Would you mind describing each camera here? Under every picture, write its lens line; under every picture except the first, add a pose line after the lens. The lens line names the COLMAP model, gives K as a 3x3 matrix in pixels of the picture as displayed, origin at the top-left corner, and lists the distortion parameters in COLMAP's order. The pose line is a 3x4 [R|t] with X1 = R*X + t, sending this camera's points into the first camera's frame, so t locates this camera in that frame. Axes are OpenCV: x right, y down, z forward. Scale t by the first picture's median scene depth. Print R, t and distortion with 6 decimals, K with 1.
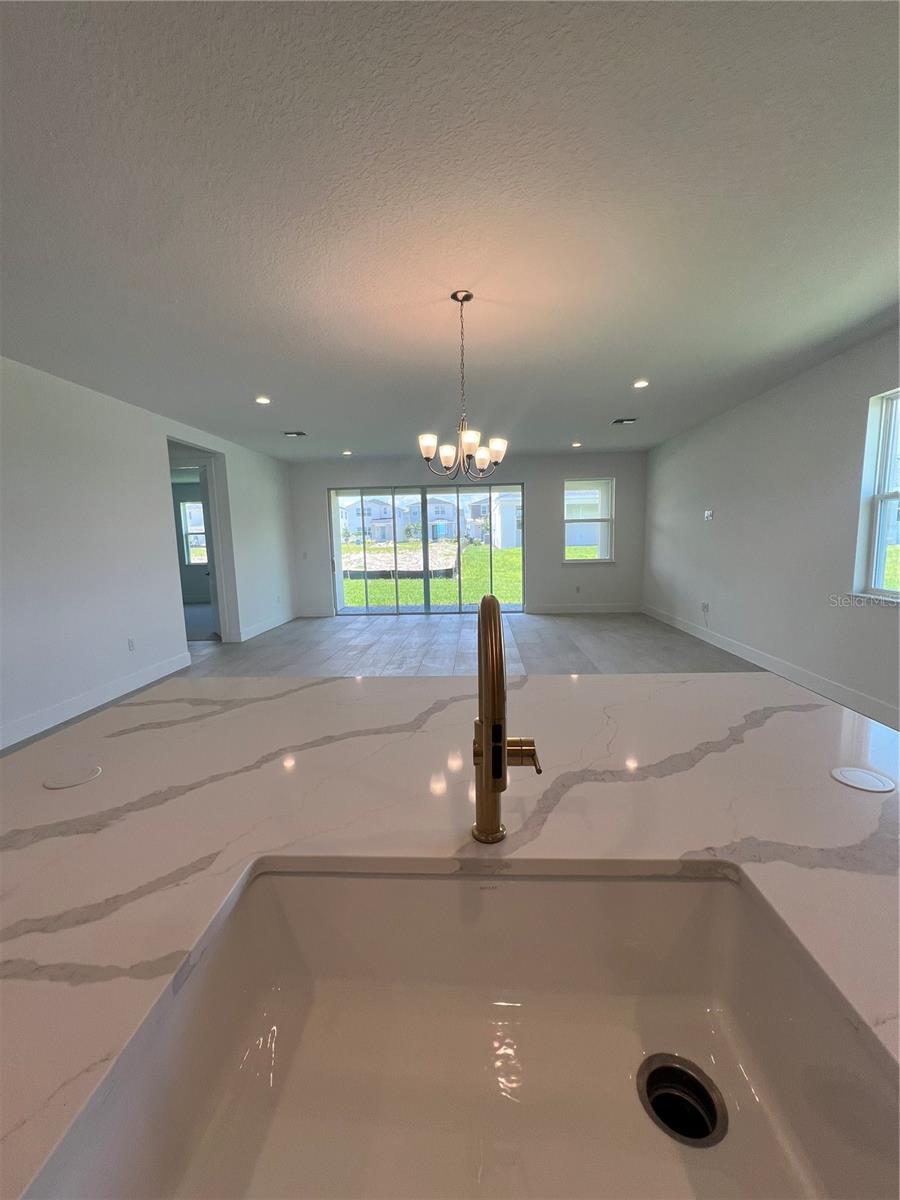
lens RADIAL K [[477.6, 0, 450.0], [0, 477.6, 600.0], [0, 0, 1]] dist [-0.001552, 0.000003]
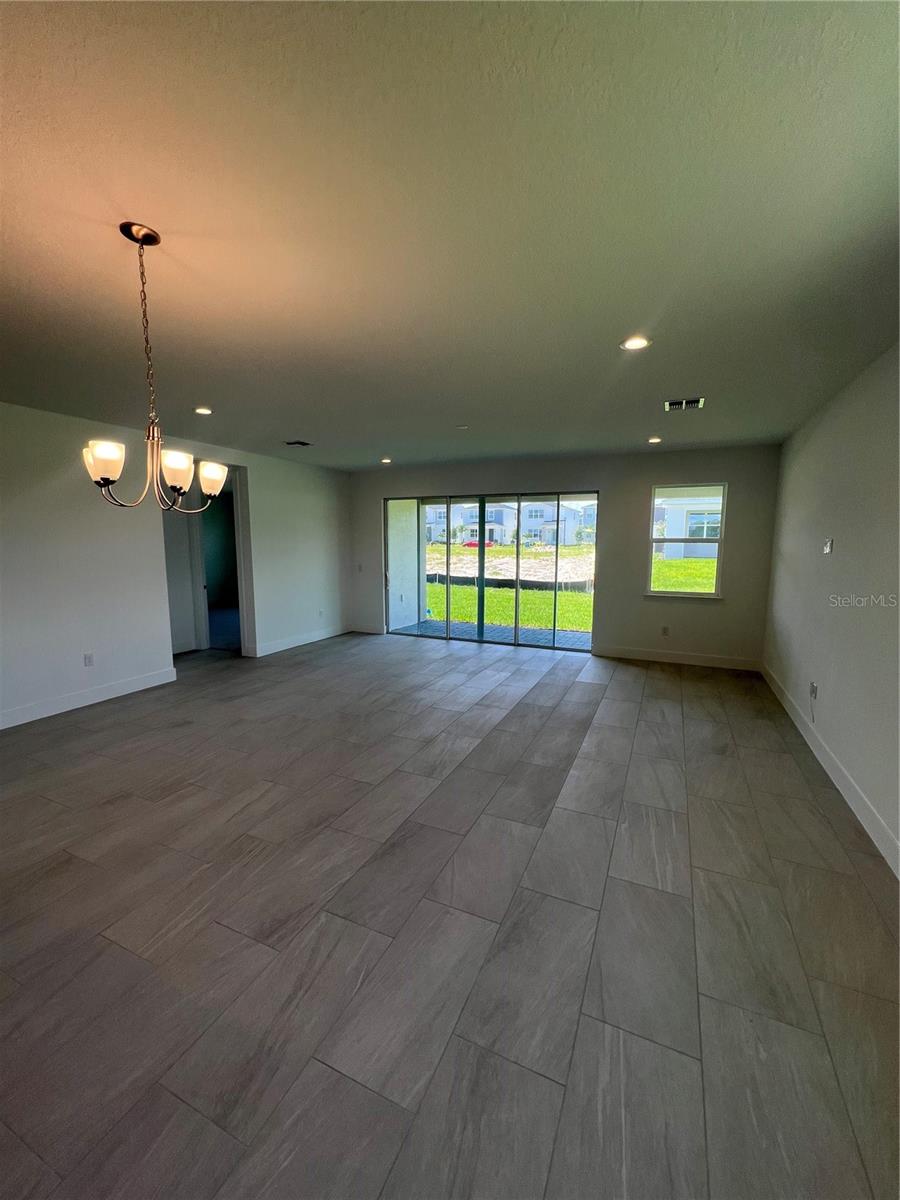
lens RADIAL K [[480.4, 0, 450.0], [0, 480.4, 600.0], [0, 0, 1]] dist [-0.002065, -0.000014]
pose [[0.932972, 0.071607, -0.352753, 0.214990], [-0.072812, 0.997297, 0.009871, -0.053836], [0.352507, 0.016475, 0.935664, 0.169874]]
